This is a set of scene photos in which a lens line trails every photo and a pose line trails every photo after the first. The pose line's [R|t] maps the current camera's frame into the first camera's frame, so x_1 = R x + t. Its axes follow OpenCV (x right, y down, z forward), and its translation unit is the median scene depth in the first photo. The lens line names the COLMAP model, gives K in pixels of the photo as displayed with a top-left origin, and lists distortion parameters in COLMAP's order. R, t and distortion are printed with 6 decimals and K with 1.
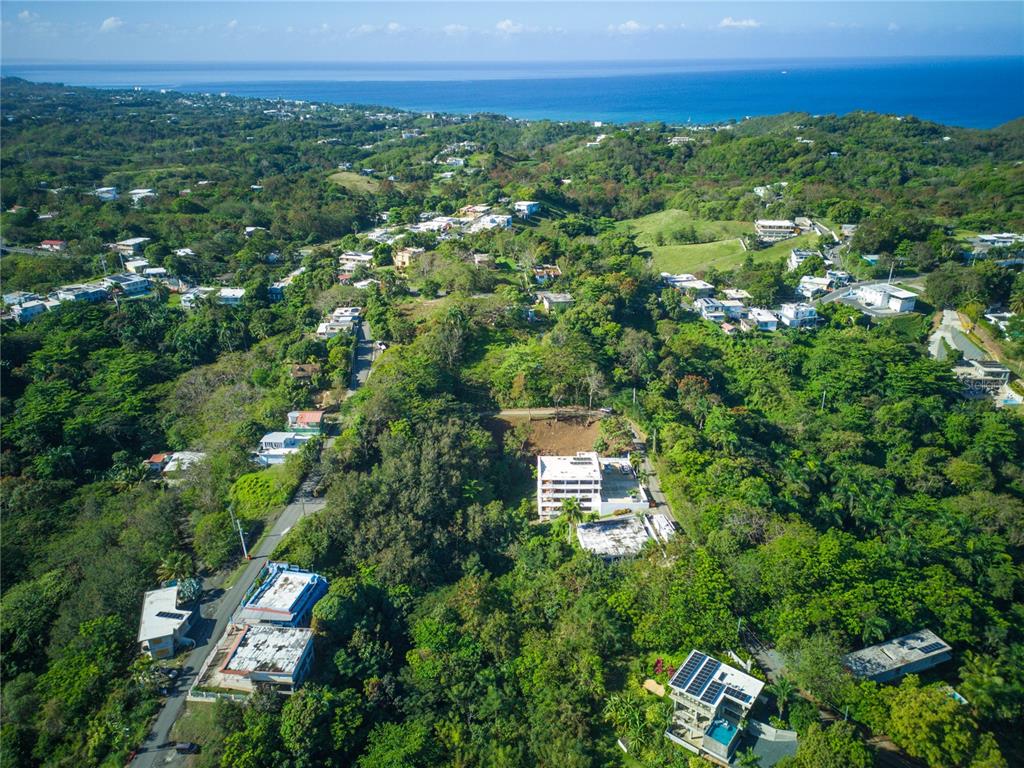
lens RADIAL K [[745.6, 0, 508.1], [0, 745.6, 385.6], [0, 0, 1]] dist [0.073485, -0.056200]
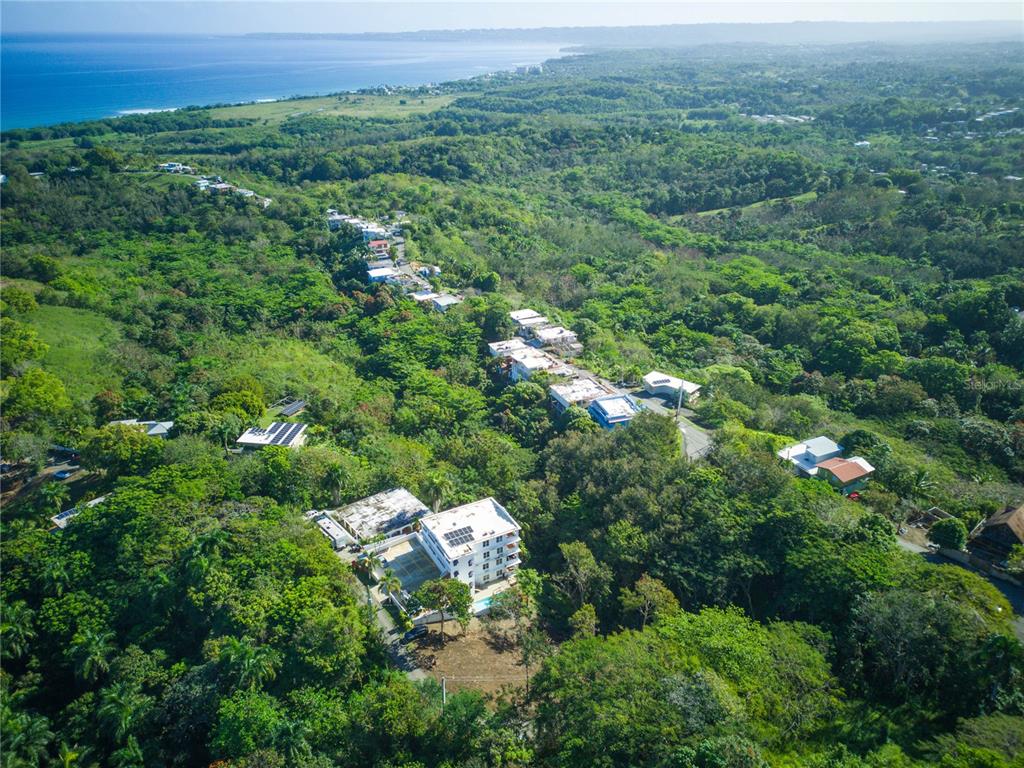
lens RADIAL K [[745.6, 0, 512.0], [0, 745.6, 389.5], [0, 0, 1]] dist [0.073485, -0.056200]
pose [[-0.867940, 0.215991, -0.447244, 0.268270], [-0.195234, 0.679630, 0.707097, -0.392462], [0.456687, 0.701036, -0.547710, 1.033108]]
